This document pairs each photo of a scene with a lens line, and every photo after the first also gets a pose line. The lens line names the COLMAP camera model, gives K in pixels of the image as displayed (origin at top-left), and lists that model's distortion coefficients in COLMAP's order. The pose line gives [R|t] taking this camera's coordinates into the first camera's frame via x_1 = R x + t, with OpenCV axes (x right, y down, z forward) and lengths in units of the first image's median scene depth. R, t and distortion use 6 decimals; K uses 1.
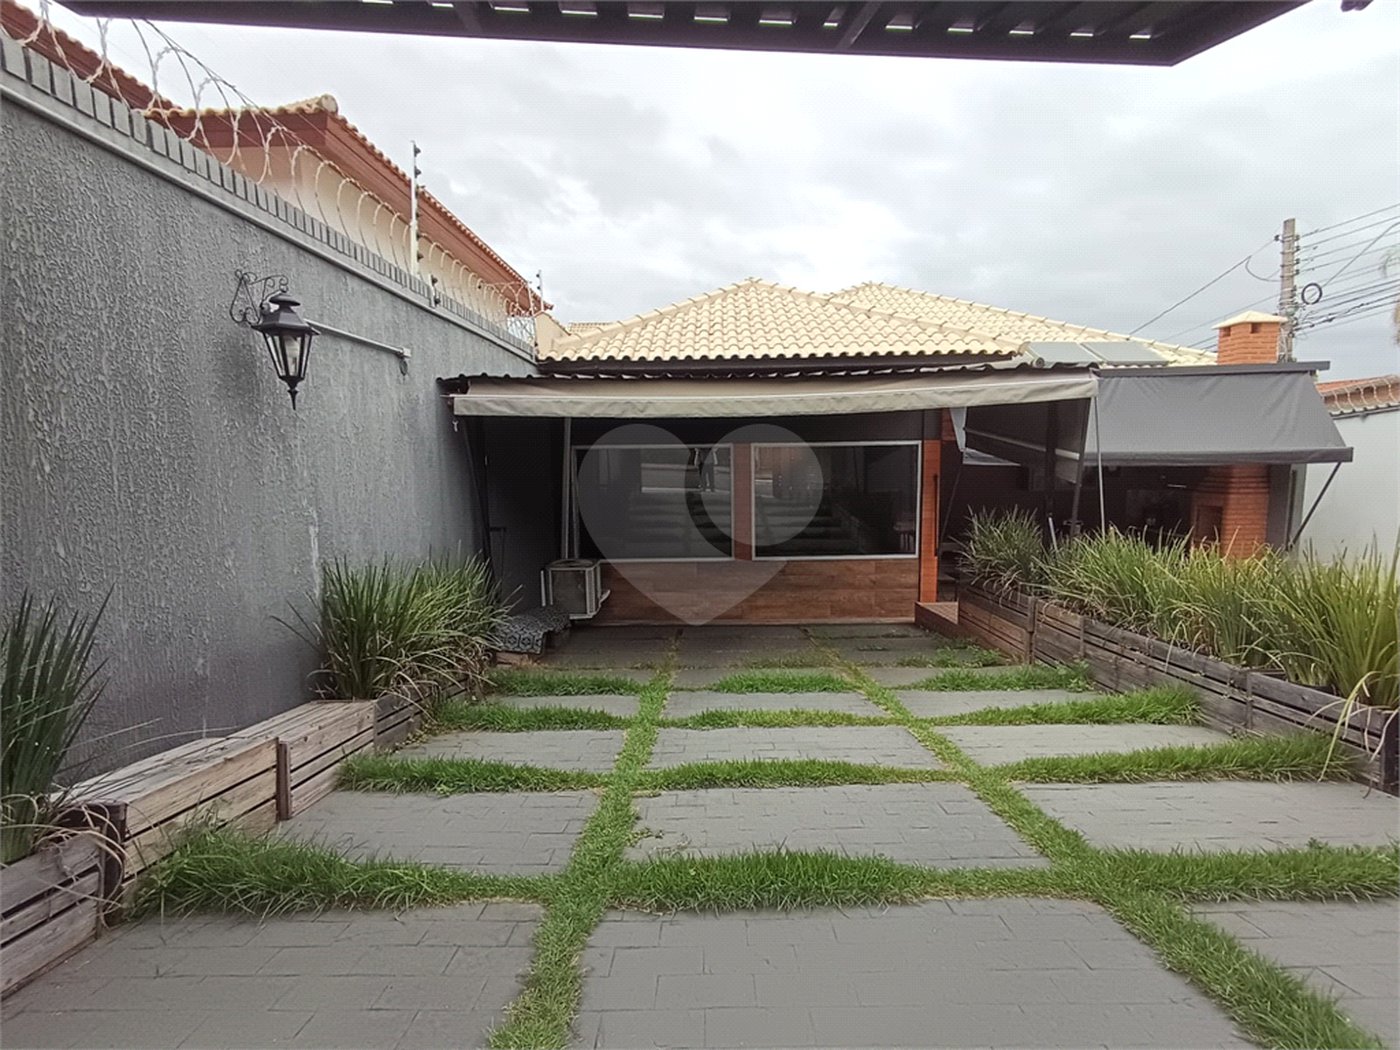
lens RADIAL K [[638.7, 0, 700.0], [0, 638.7, 525.0], [0, 0, 1]] dist [0.010115, -0.007381]
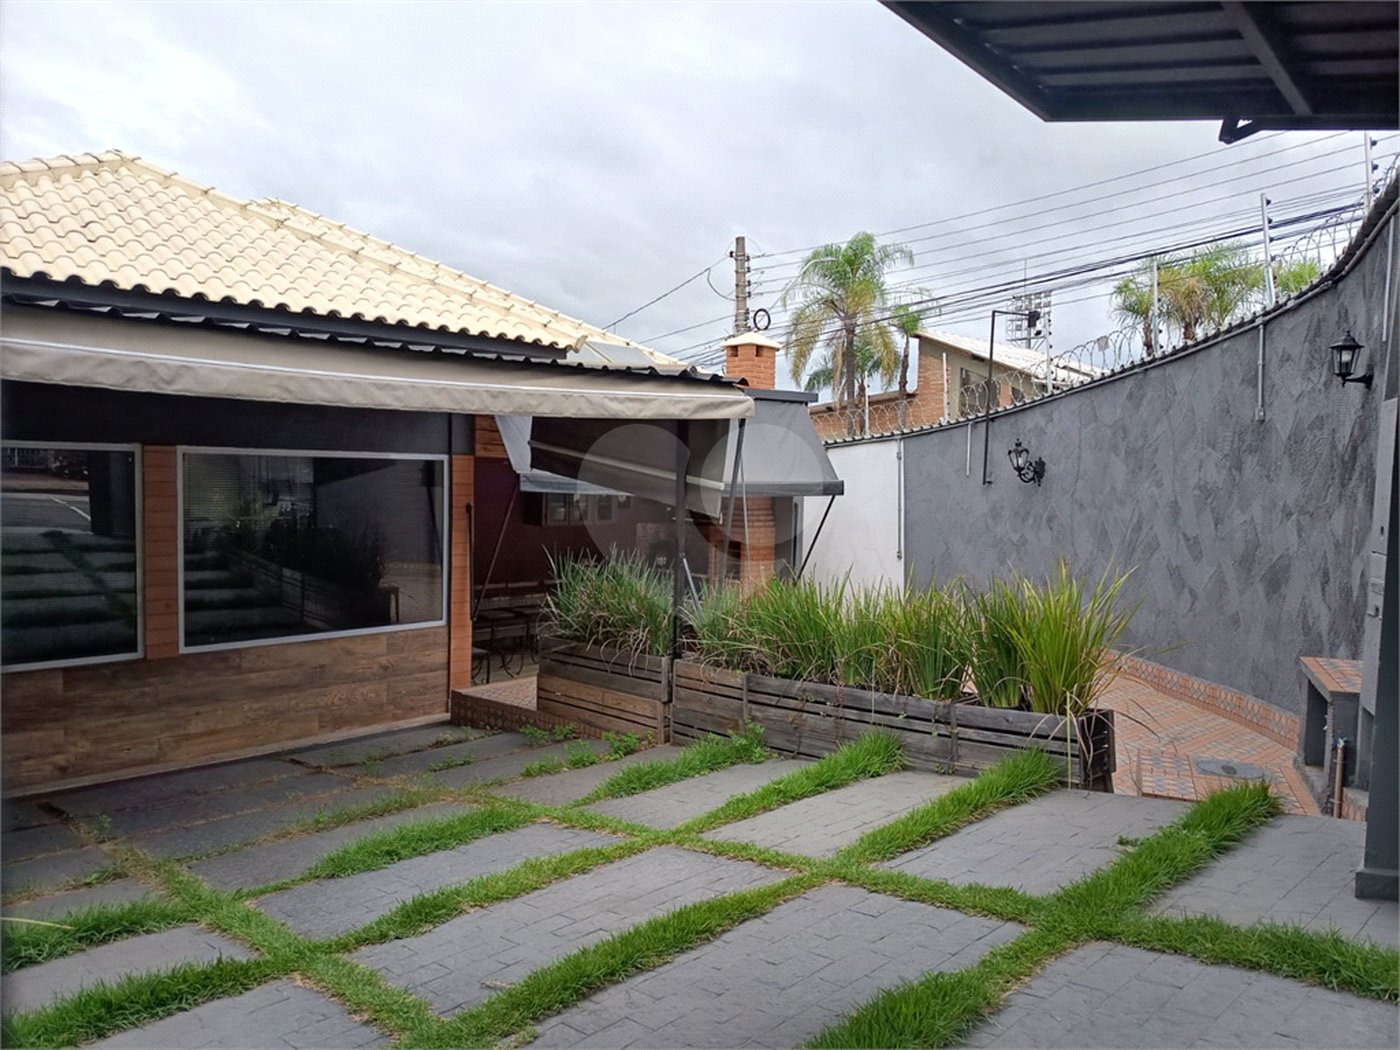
lens RADIAL K [[960.8, 0, 690.6], [0, 960.8, 529.0], [0, 0, 1]] dist [0.091649, -0.107220]
pose [[0.720272, -0.010087, 0.693618, -0.212811], [0.045228, 0.998450, -0.032447, -0.006549], [-0.692215, 0.054741, 0.719612, 0.074918]]
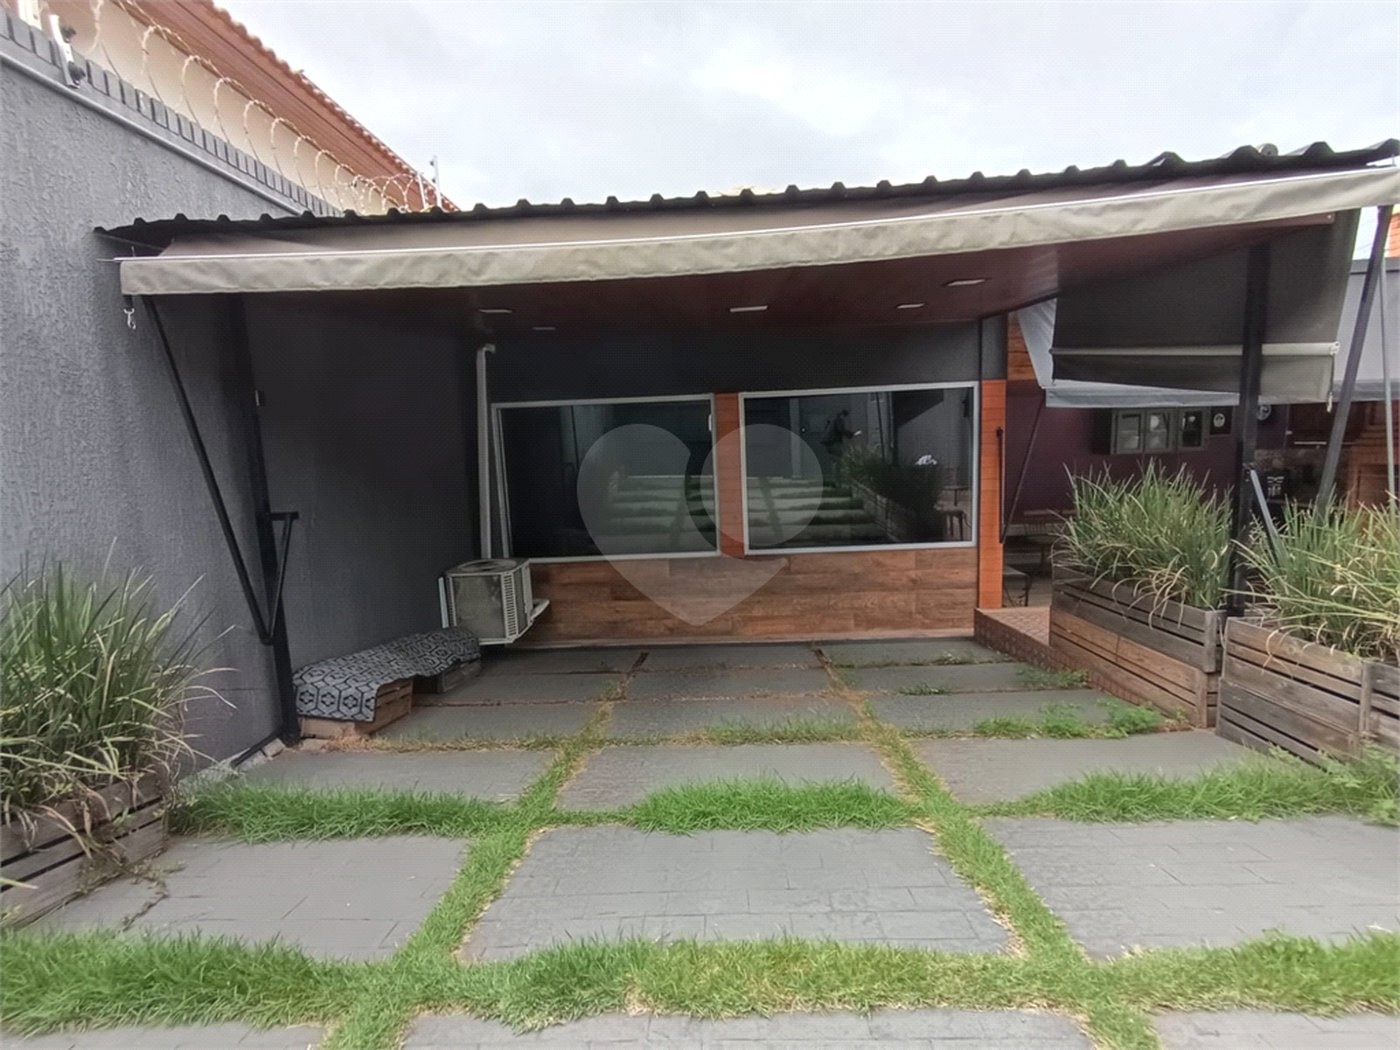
lens RADIAL K [[638.7, 0, 700.0], [0, 638.7, 525.0], [0, 0, 1]] dist [0.010115, -0.007381]
pose [[0.999296, -0.023839, -0.028974, 0.059480], [0.024242, 0.999613, 0.013651, 0.011676], [0.028637, -0.014344, 0.999487, 0.306235]]
